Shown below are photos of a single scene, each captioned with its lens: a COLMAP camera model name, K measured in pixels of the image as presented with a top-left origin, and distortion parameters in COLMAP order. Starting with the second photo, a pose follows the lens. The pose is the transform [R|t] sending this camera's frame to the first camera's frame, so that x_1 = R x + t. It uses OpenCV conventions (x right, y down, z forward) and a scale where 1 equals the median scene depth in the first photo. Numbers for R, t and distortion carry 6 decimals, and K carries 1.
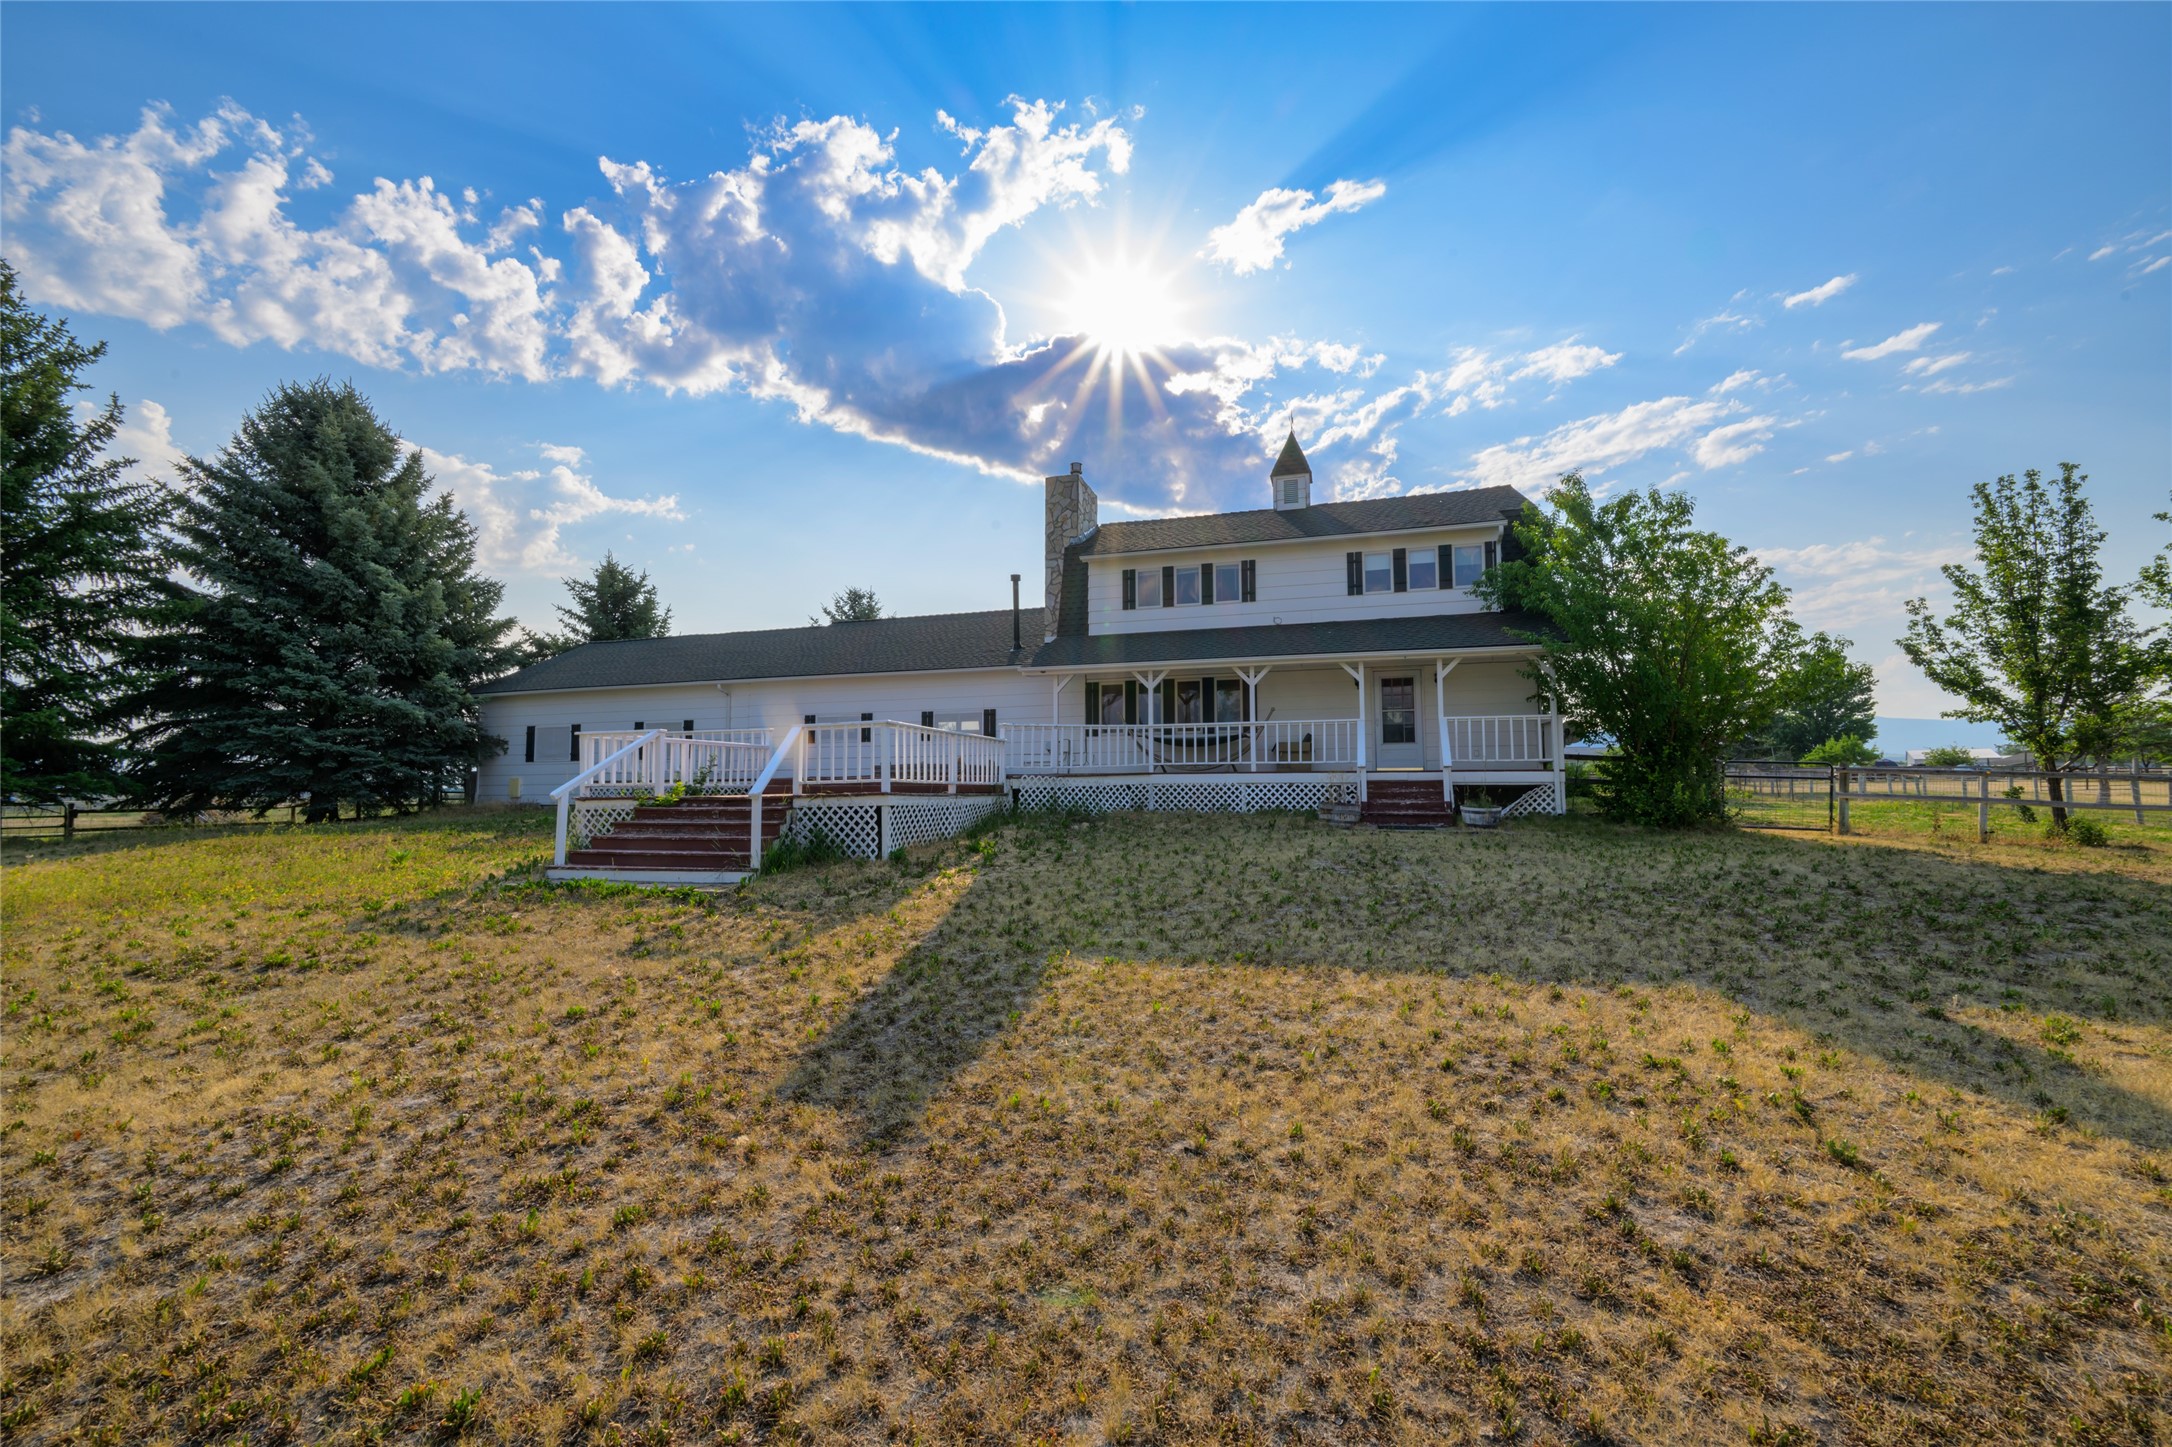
lens RADIAL K [[919.5, 0, 1093.7], [0, 919.5, 727.3], [0, 0, 1]] dist [-0.003040, 0.000384]
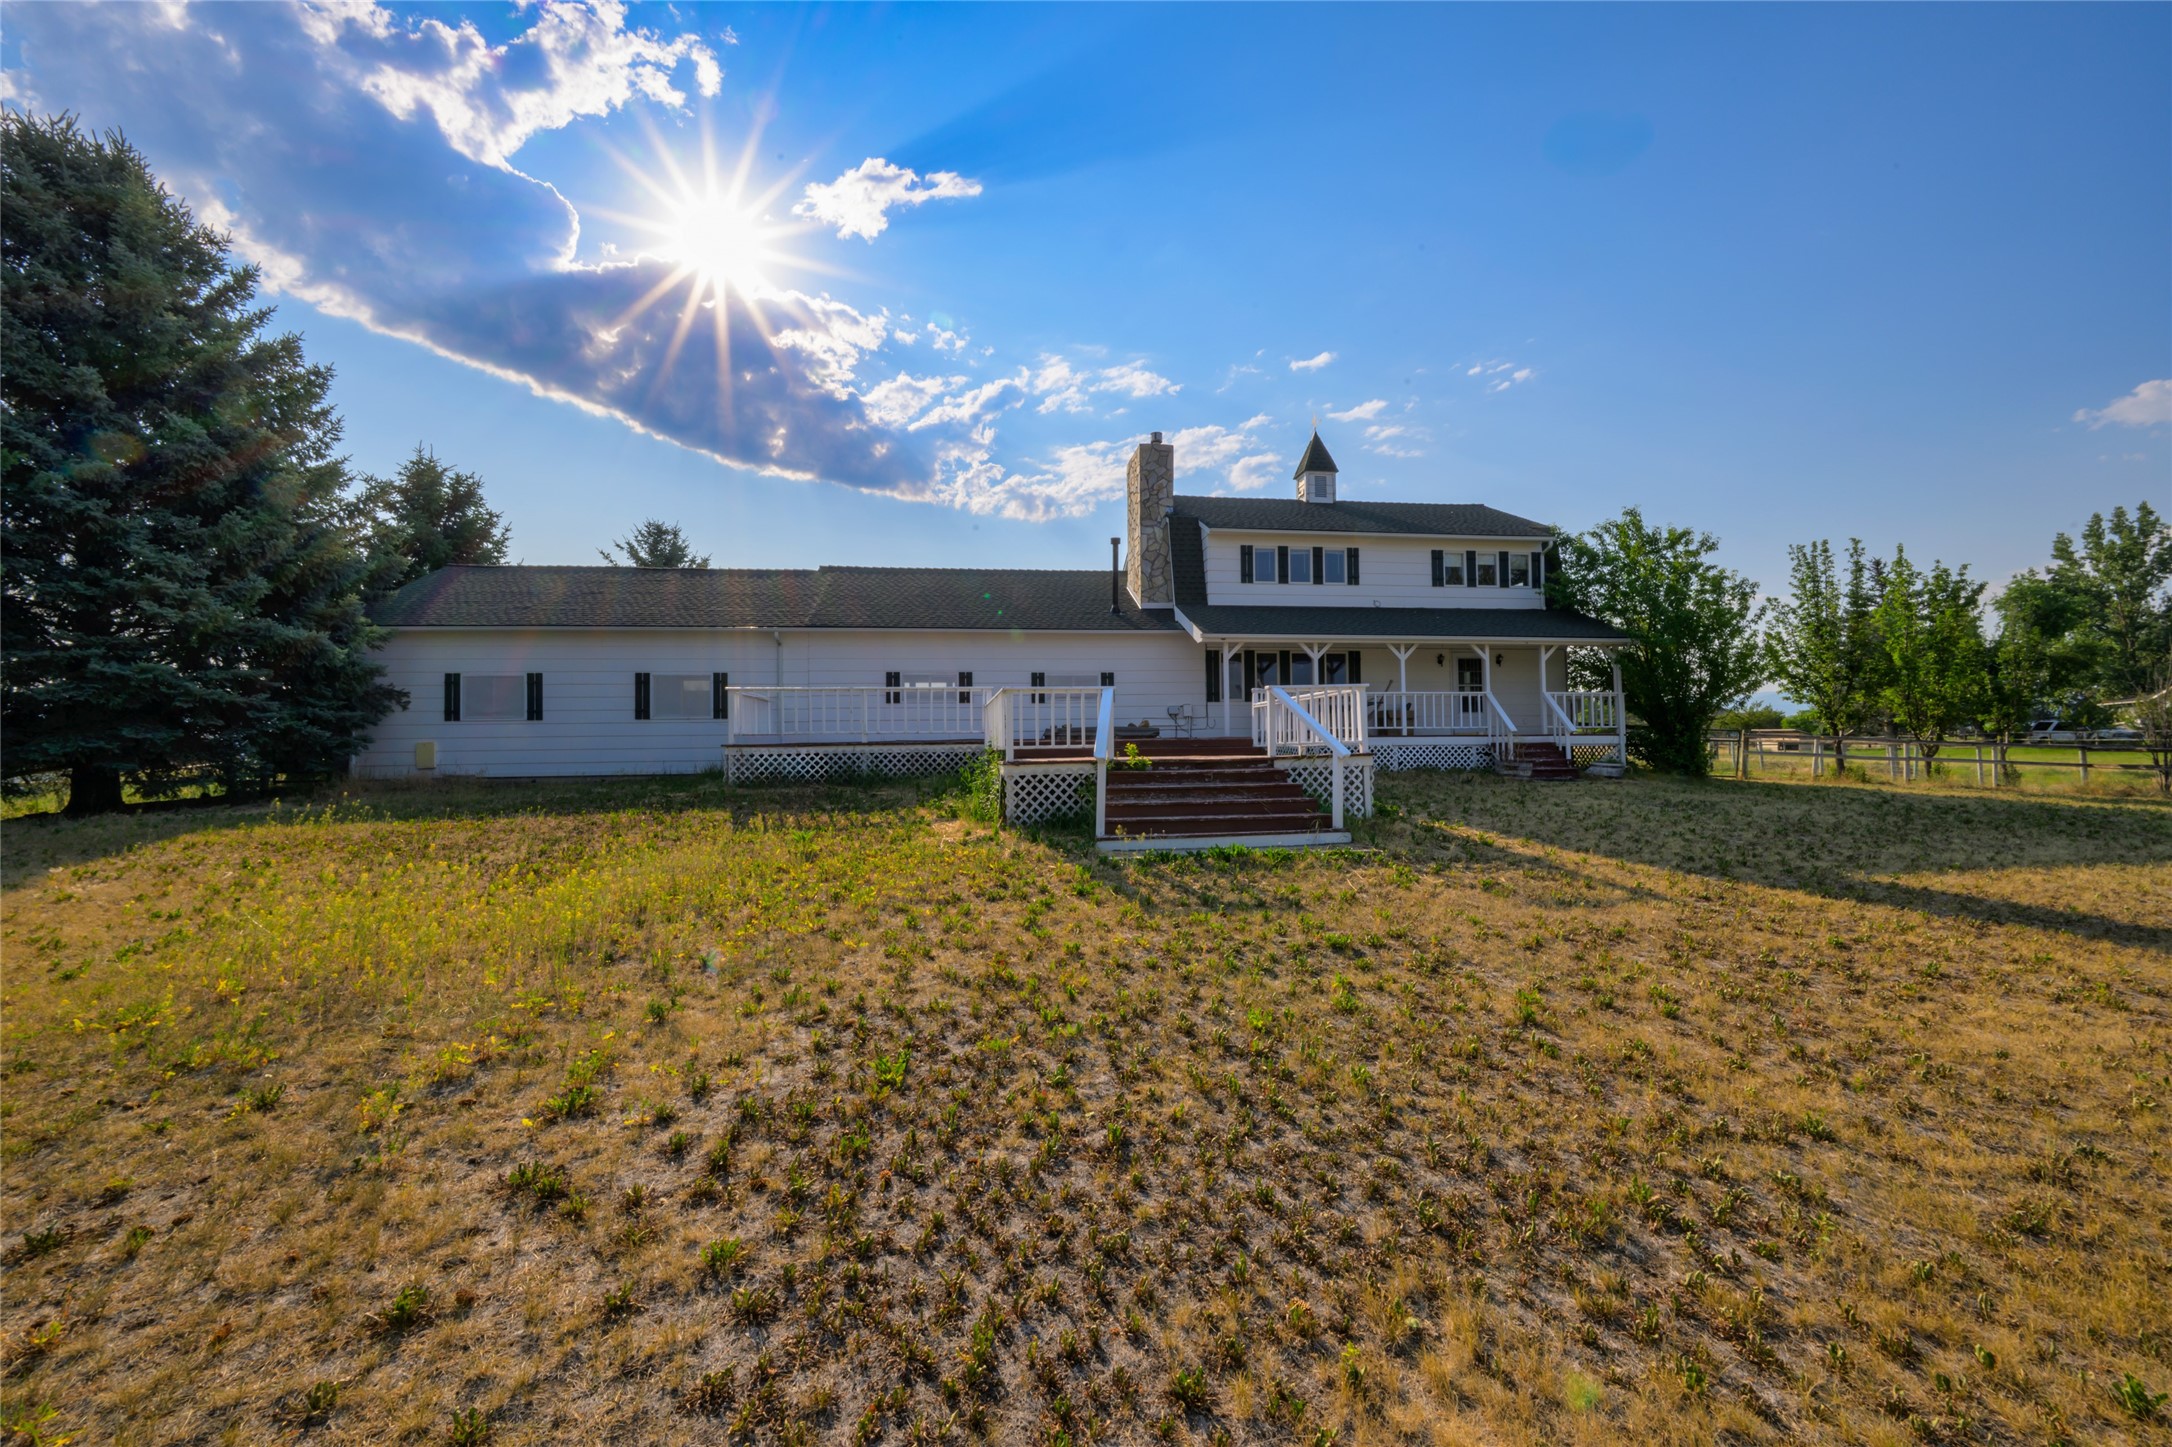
lens RADIAL K [[872.0, 0, 1077.8], [0, 872.0, 727.6], [0, 0, 1]] dist [-0.004352, -0.000066]
pose [[0.903750, 0.004101, 0.428041, -0.519201], [-0.023087, 0.998966, 0.039174, 0.003896], [-0.427438, -0.045285, 0.902910, 0.149227]]
